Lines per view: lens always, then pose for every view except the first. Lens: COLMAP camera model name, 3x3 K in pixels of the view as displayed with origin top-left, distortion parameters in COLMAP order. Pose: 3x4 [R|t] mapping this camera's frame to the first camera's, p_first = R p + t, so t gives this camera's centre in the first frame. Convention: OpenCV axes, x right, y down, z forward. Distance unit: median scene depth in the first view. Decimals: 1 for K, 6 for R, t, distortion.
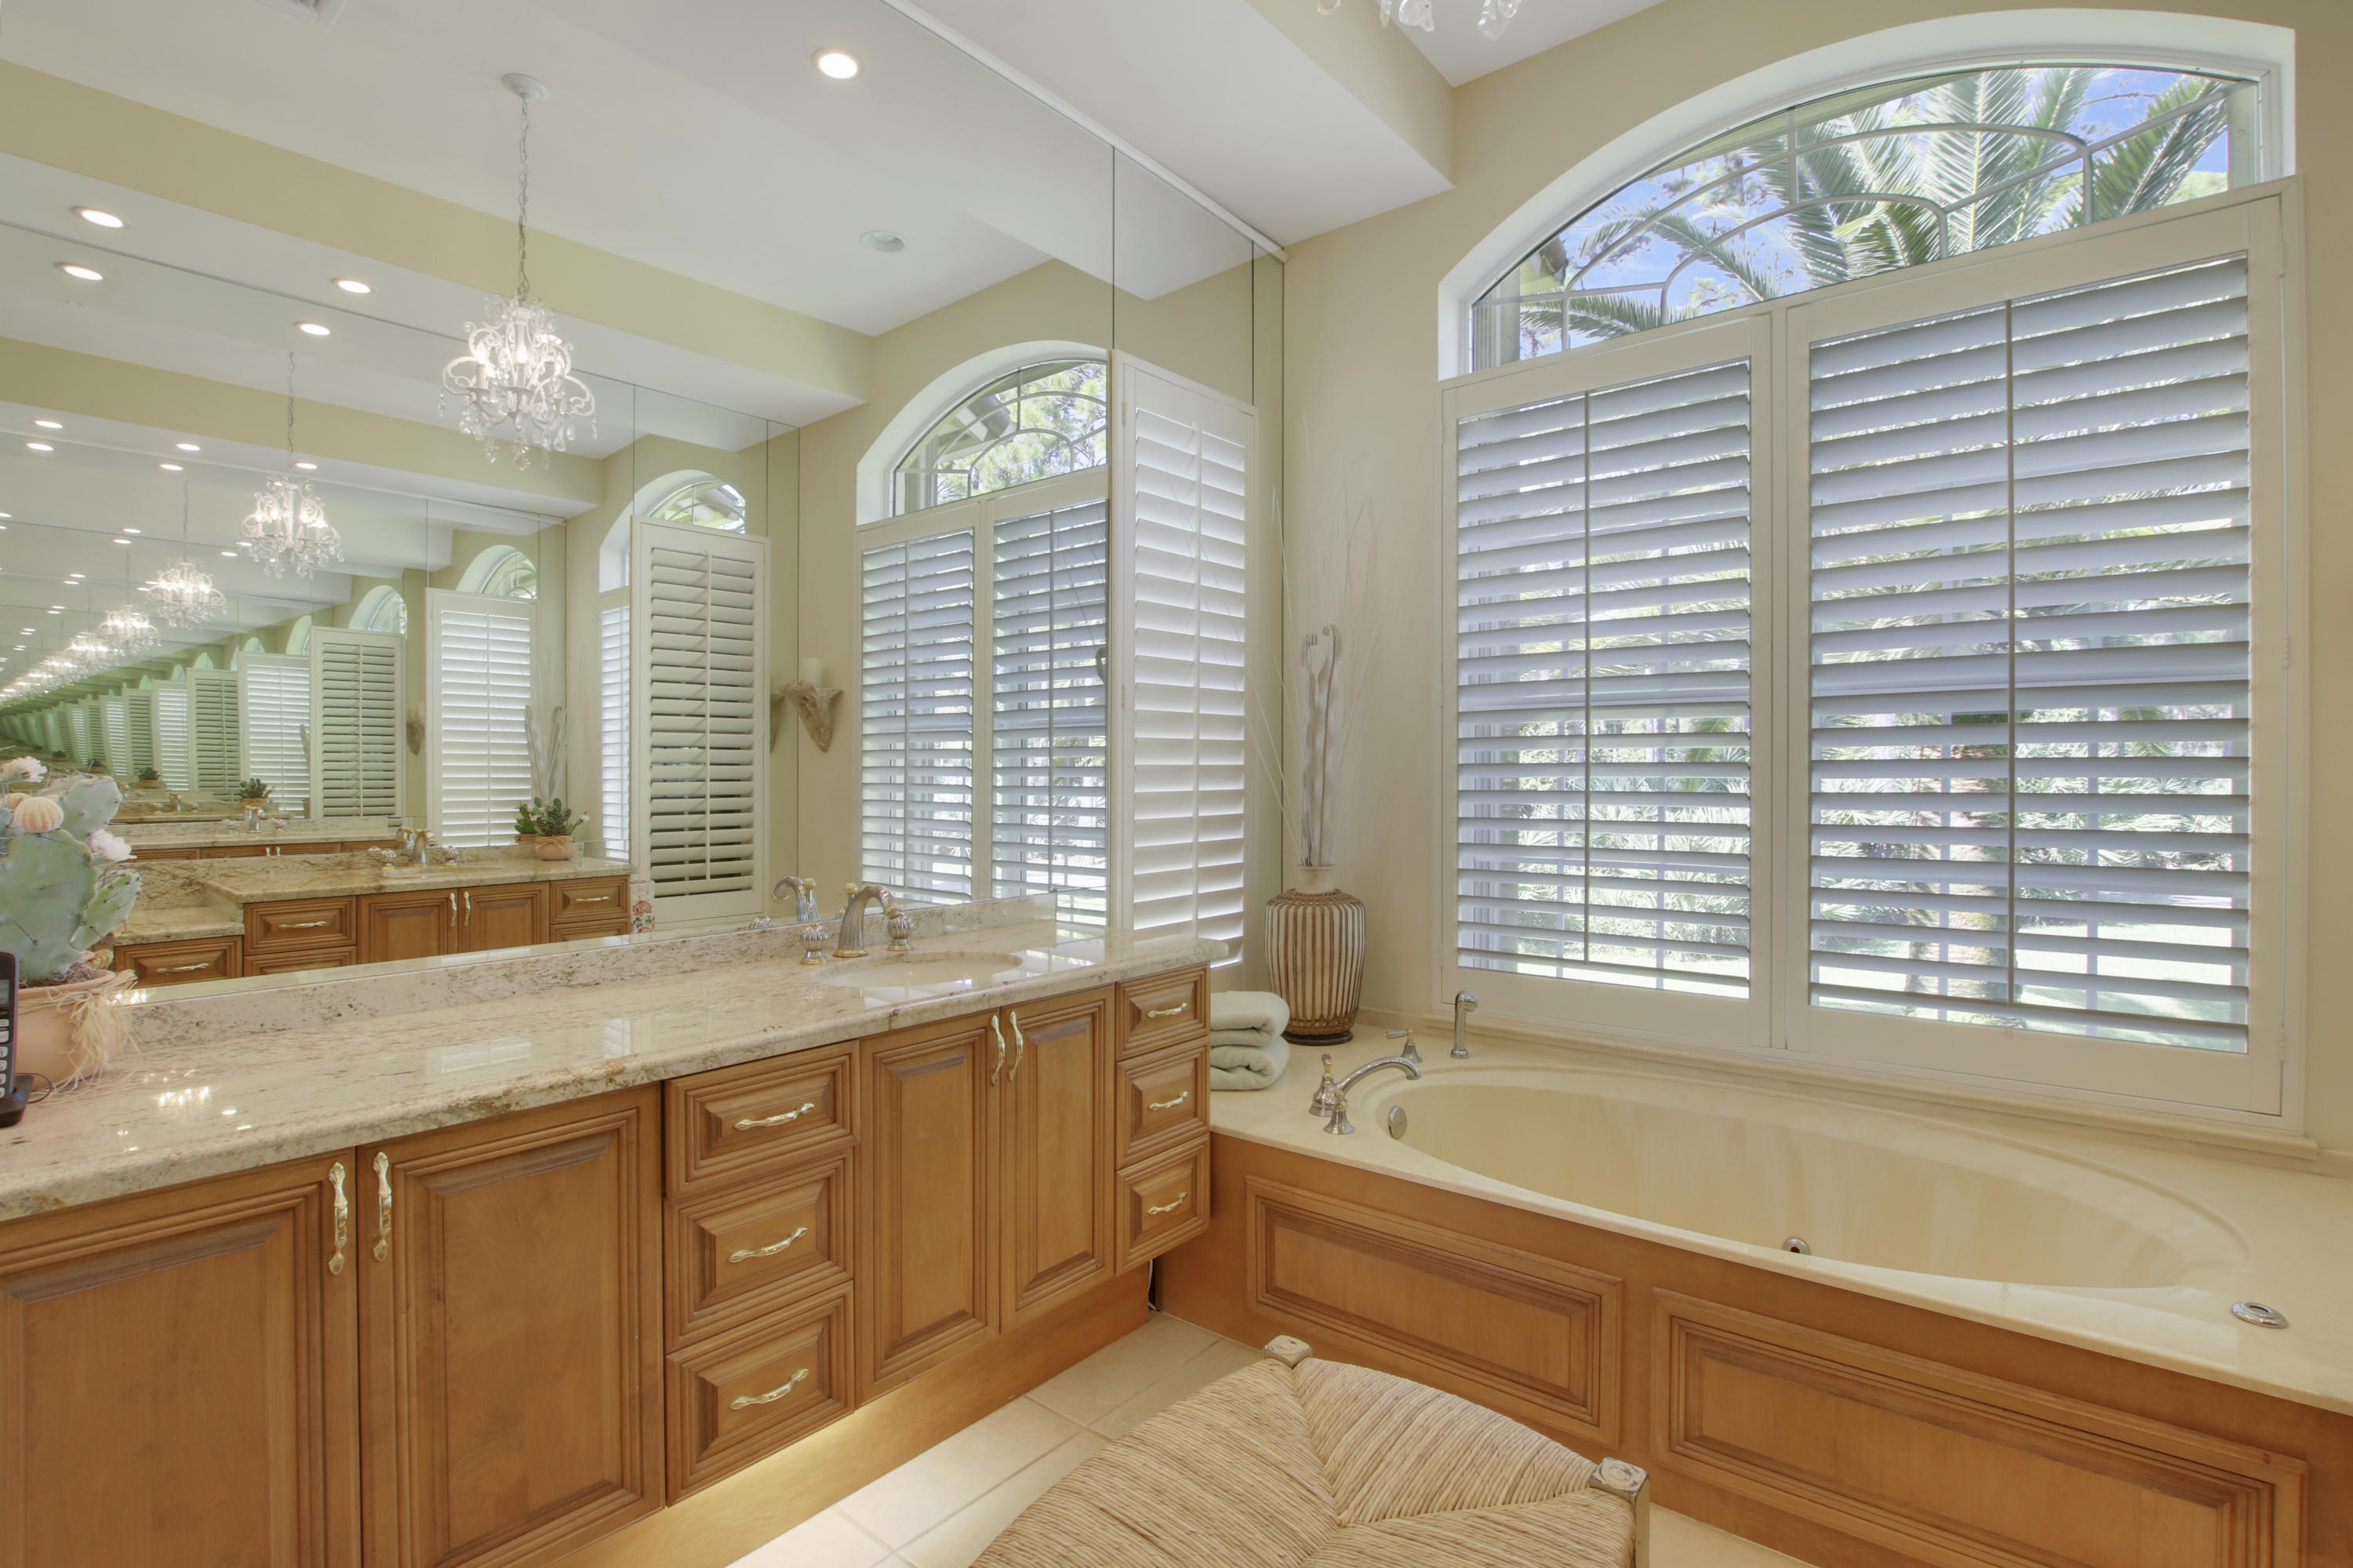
lens RADIAL K [[1103.7, 0, 1176.2], [0, 1103.7, 764.6], [0, 0, 1]] dist [-0.042294, 0.010249]
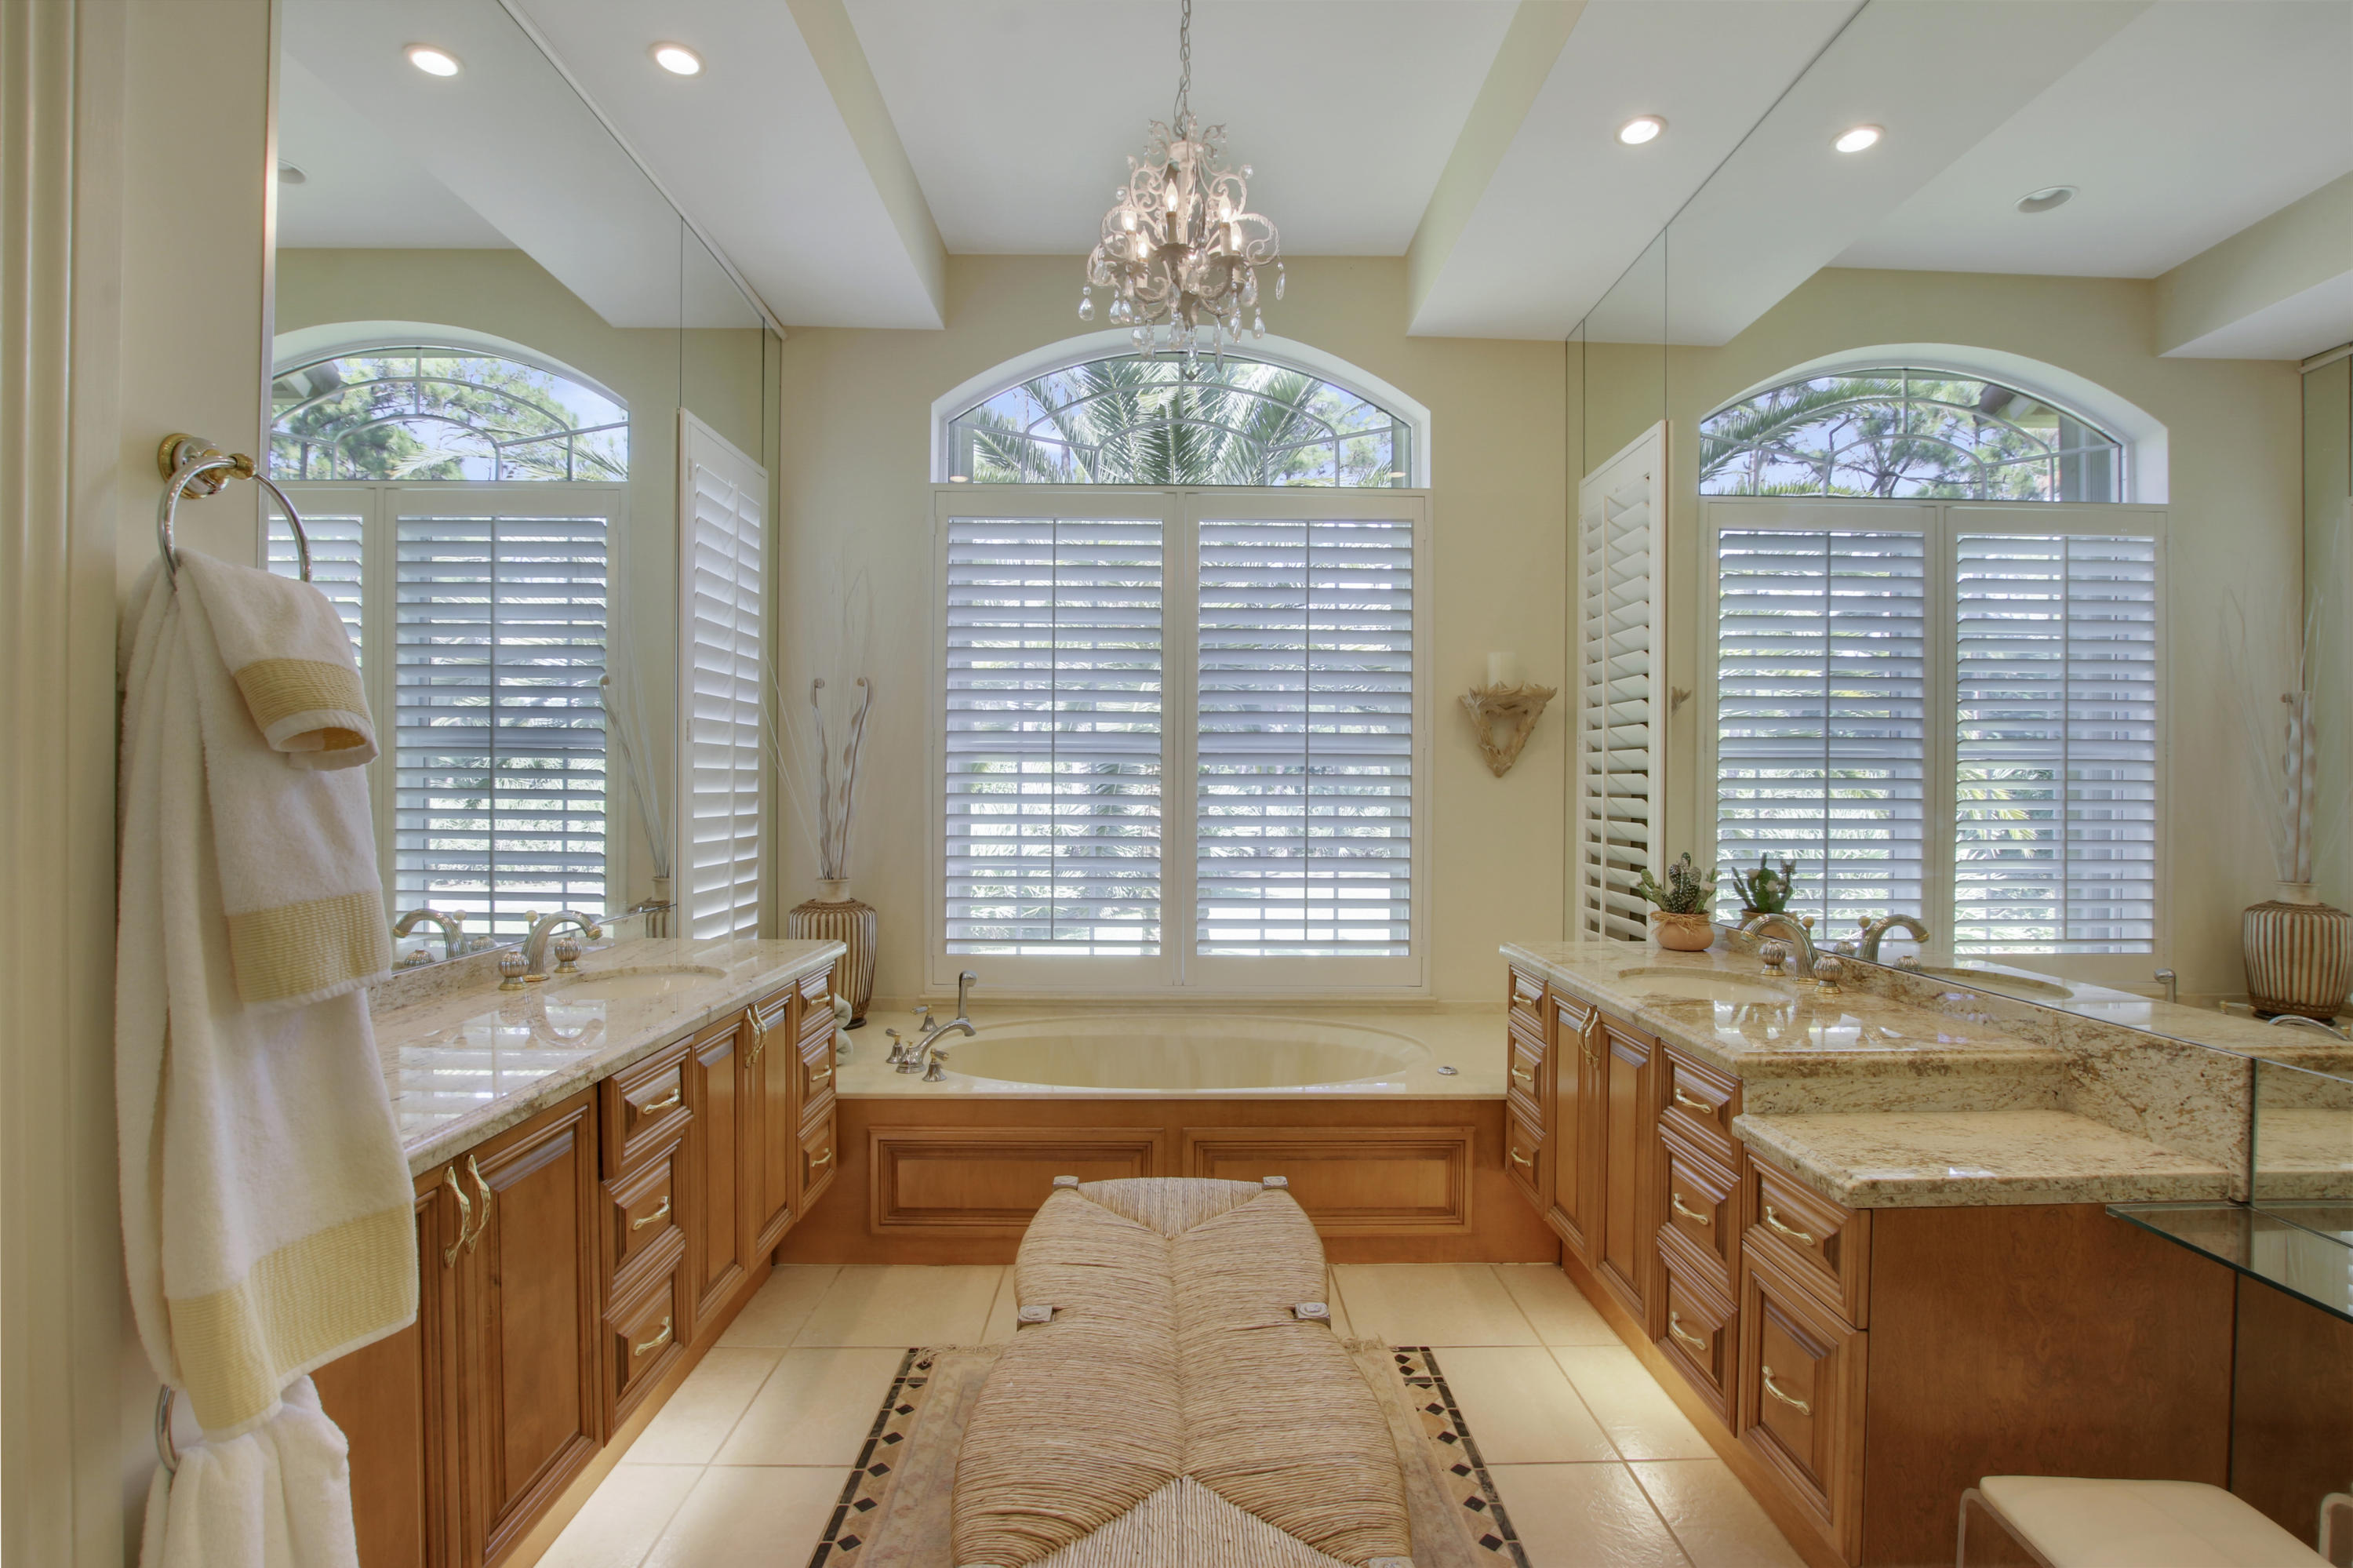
lens RADIAL K [[1087.5, 0, 1191.5], [0, 1087.5, 773.5], [0, 0, 1]] dist [-0.031721, 0.001080]
pose [[0.758937, 0.017691, 0.650923, -0.478723], [-0.014583, 0.999842, -0.010171, -0.019834], [-0.651000, -0.001774, 0.759075, -0.176140]]
